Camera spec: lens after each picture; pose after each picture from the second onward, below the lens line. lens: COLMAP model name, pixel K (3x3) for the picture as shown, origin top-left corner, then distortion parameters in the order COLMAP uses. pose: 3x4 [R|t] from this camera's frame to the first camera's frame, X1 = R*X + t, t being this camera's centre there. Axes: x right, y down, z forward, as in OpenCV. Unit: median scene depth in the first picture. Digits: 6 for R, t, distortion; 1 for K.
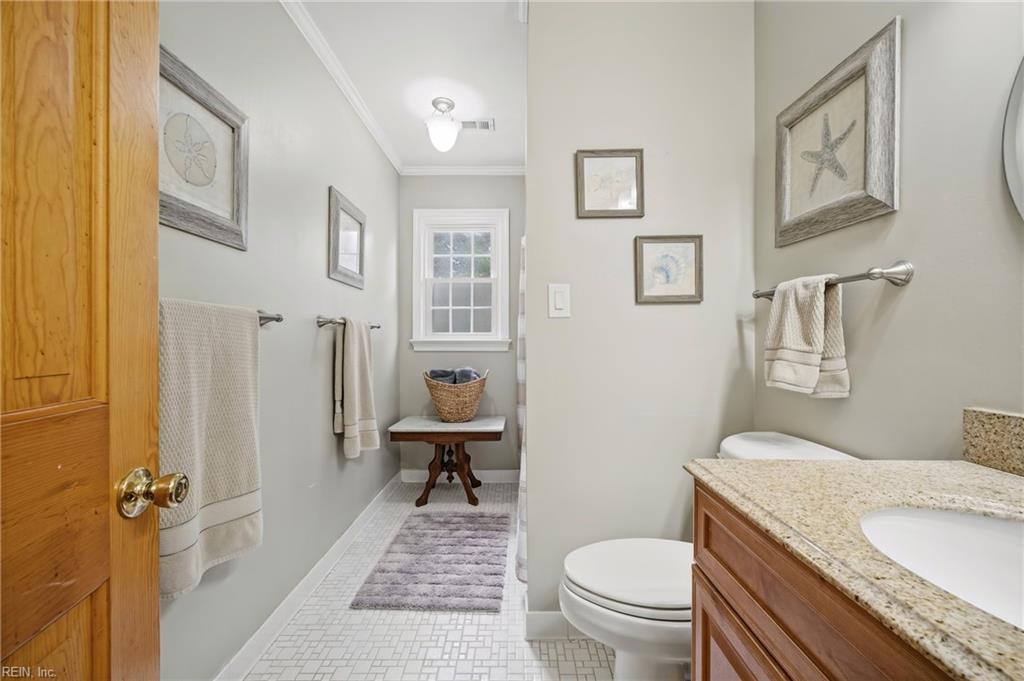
lens RADIAL K [[409.0, 0, 507.5], [0, 409.0, 339.7], [0, 0, 1]] dist [-0.002320, 0.000005]
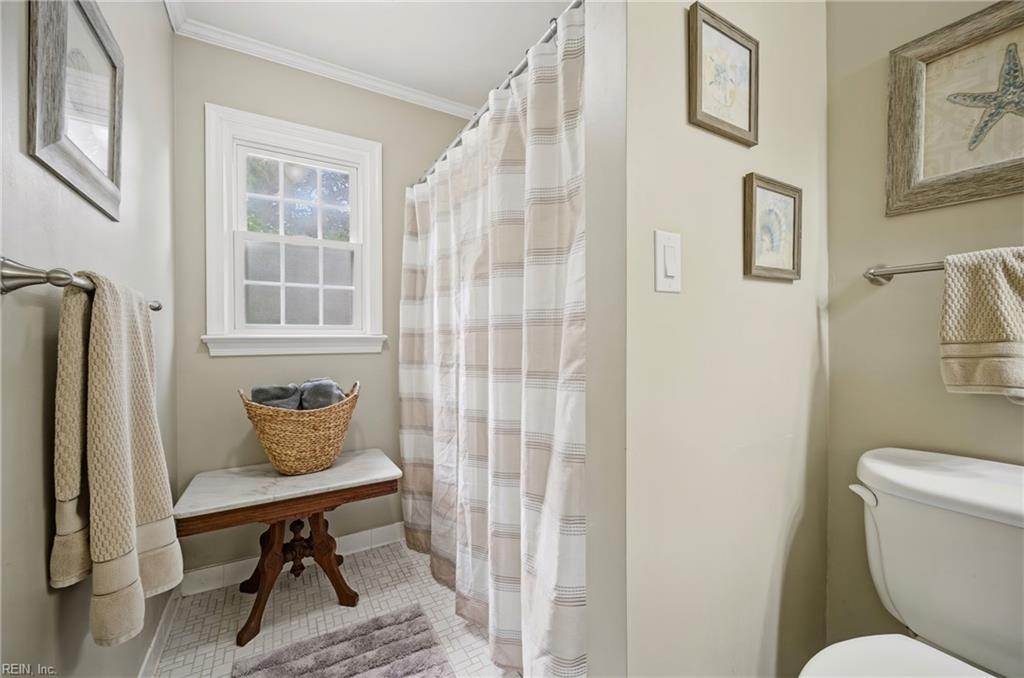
lens RADIAL K [[409.0, 0, 511.3], [0, 409.0, 336.8], [0, 0, 1]] dist [-0.002320, 0.000005]
pose [[0.854187, -0.003370, 0.519955, -0.192172], [0.004595, 0.999989, -0.001068, 0.003988], [-0.519945, 0.003301, 0.854193, 0.349478]]
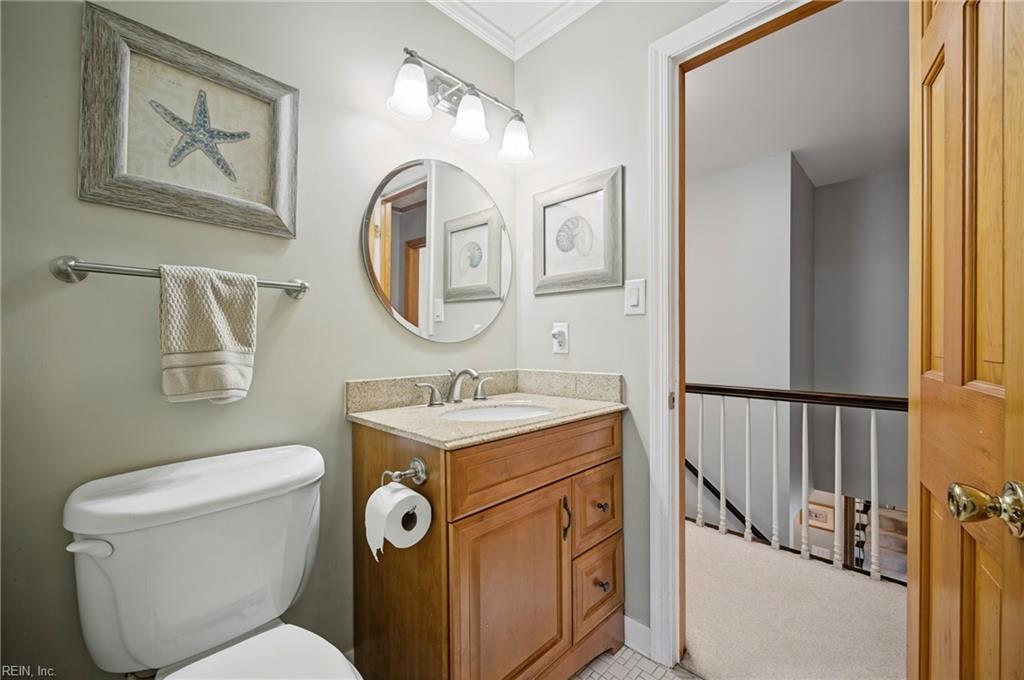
lens RADIAL K [[409.0, 0, 510.4], [0, 409.0, 345.9], [0, 0, 1]] dist [-0.002320, 0.000005]
pose [[-0.716097, -0.004688, 0.697985, -0.143328], [0.003533, 0.999940, 0.010341, 0.002196], [-0.697992, 0.009871, -0.716037, 0.493933]]
